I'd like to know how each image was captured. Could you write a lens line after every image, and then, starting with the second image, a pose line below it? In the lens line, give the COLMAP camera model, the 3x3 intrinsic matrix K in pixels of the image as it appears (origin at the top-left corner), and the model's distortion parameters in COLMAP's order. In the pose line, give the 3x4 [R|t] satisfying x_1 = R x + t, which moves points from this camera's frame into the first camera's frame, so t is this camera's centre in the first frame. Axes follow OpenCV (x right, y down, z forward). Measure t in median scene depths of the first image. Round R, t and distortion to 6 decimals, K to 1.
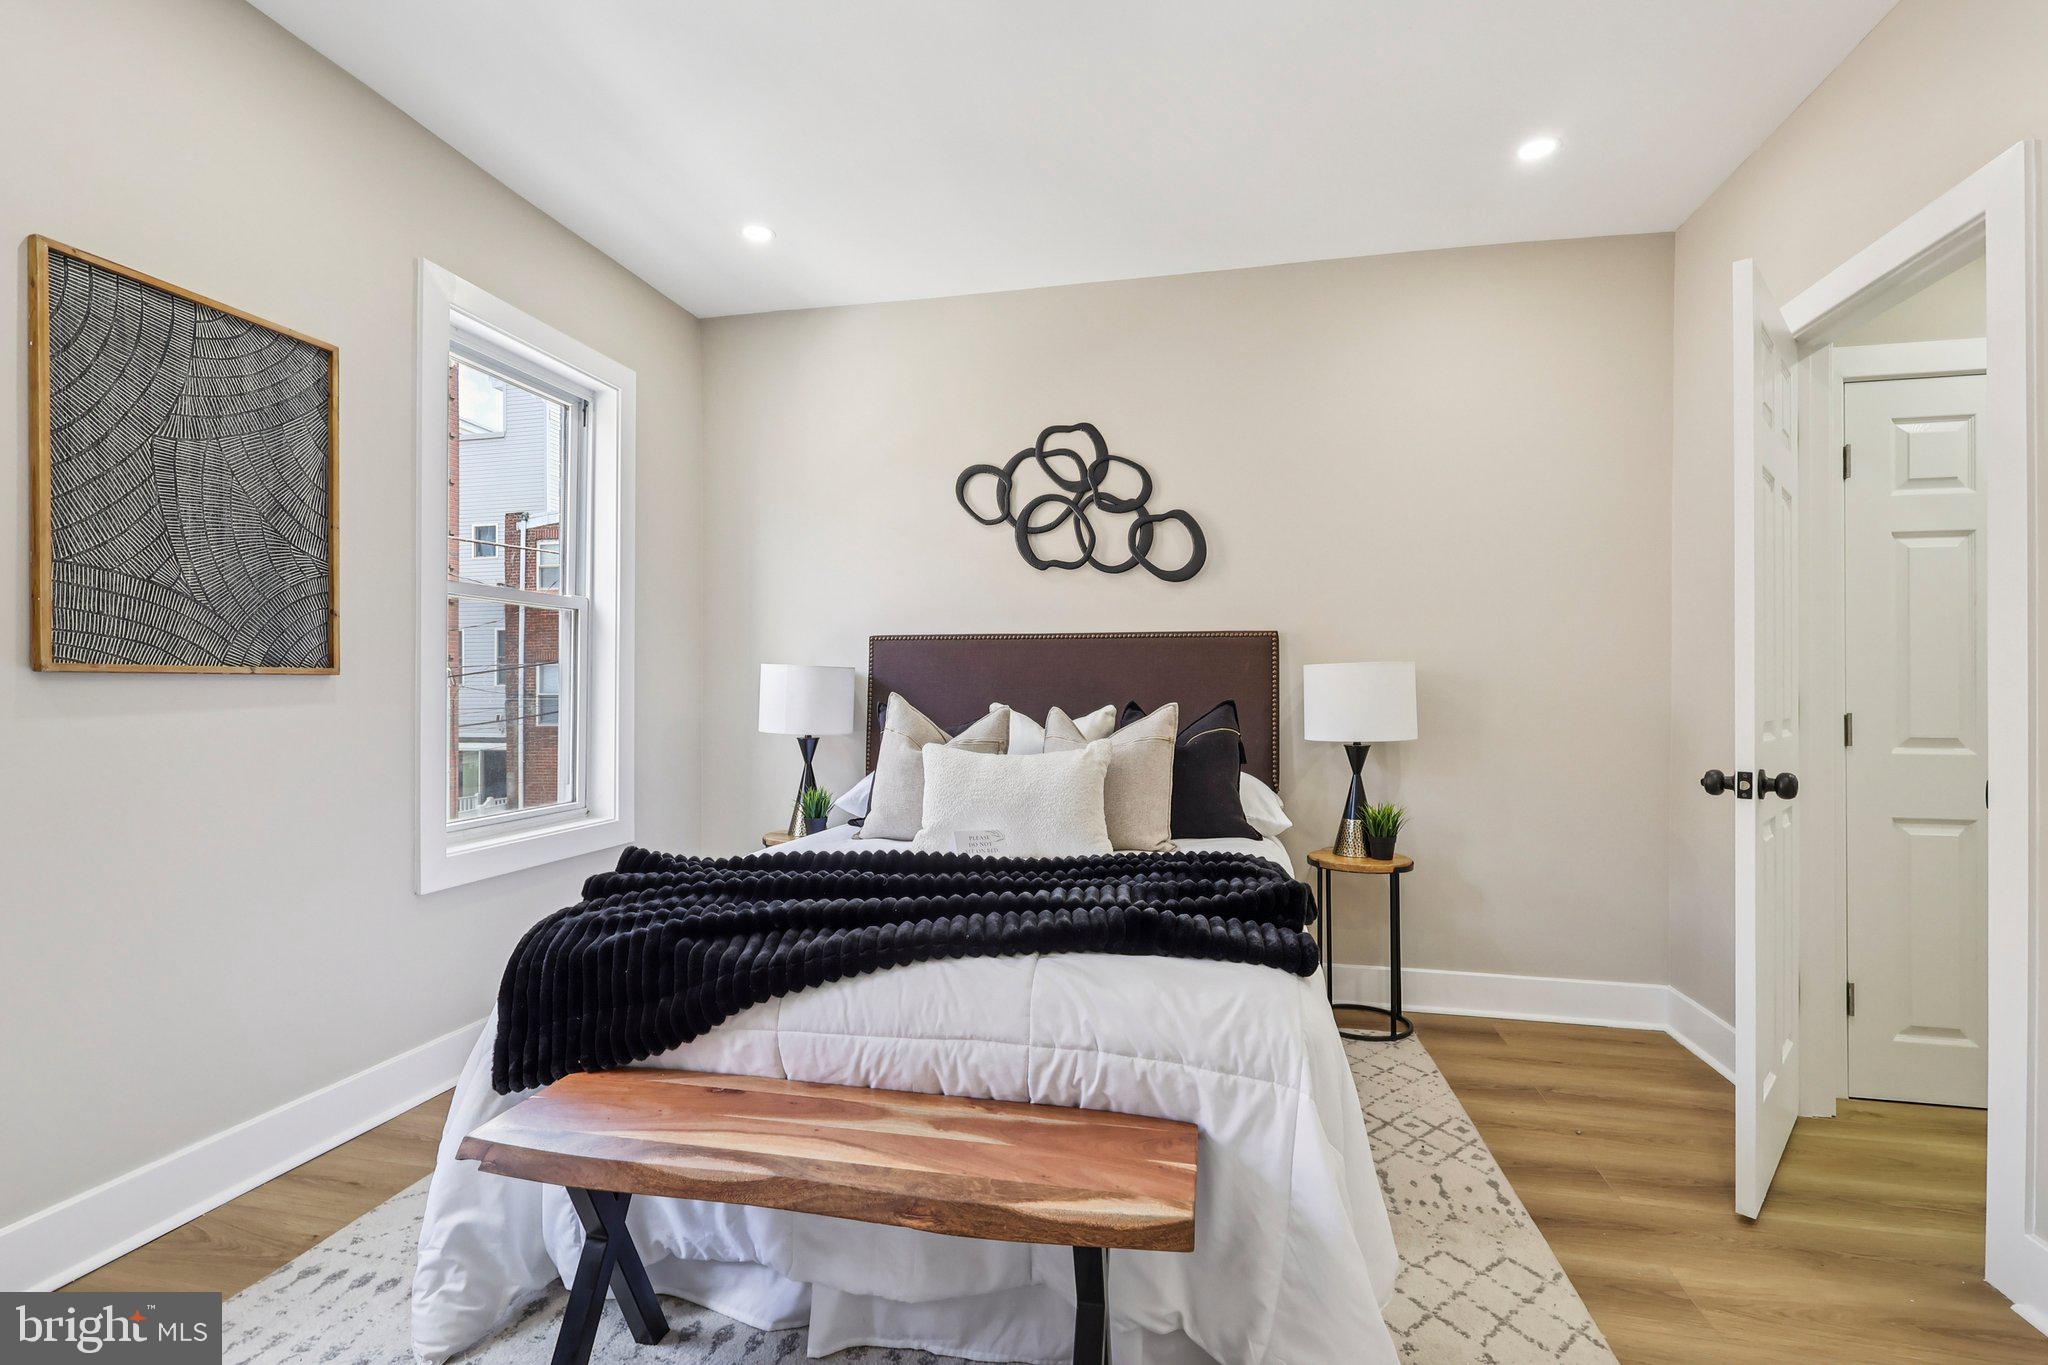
lens RADIAL K [[958.4, 0, 1020.6], [0, 958.4, 681.0], [0, 0, 1]] dist [-0.002516, 0.000625]
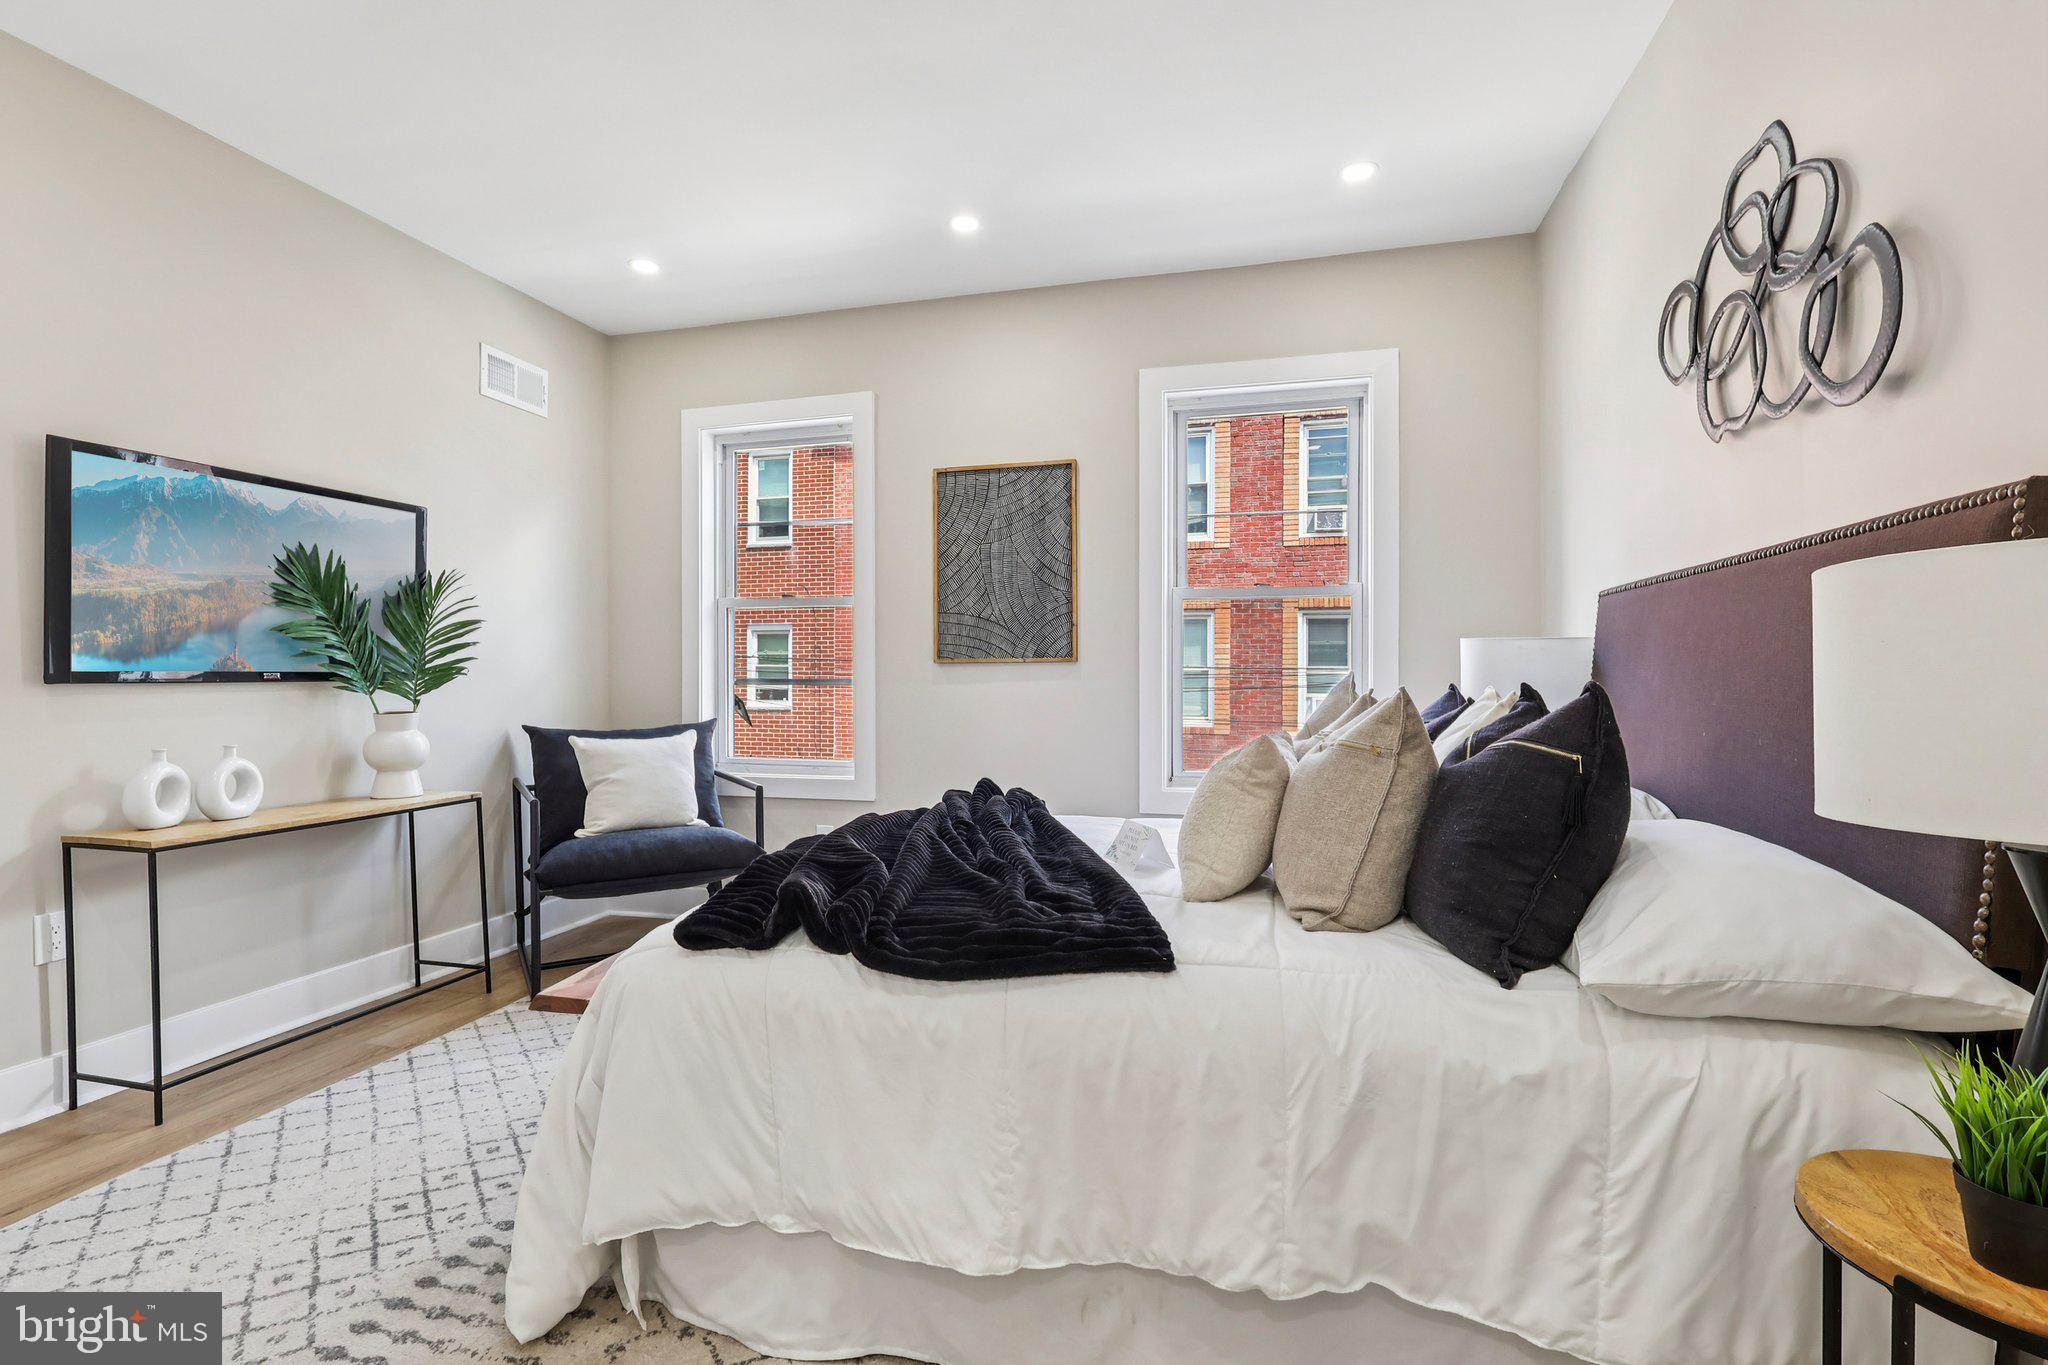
lens RADIAL K [[958.4, 0, 1020.6], [0, 958.4, 681.0], [0, 0, 1]] dist [-0.002516, 0.000625]
pose [[-0.056399, 0.002661, -0.998405, 0.993133], [0.010357, 0.999944, 0.002080, 0.023909], [0.998355, -0.010223, -0.056423, 1.087924]]
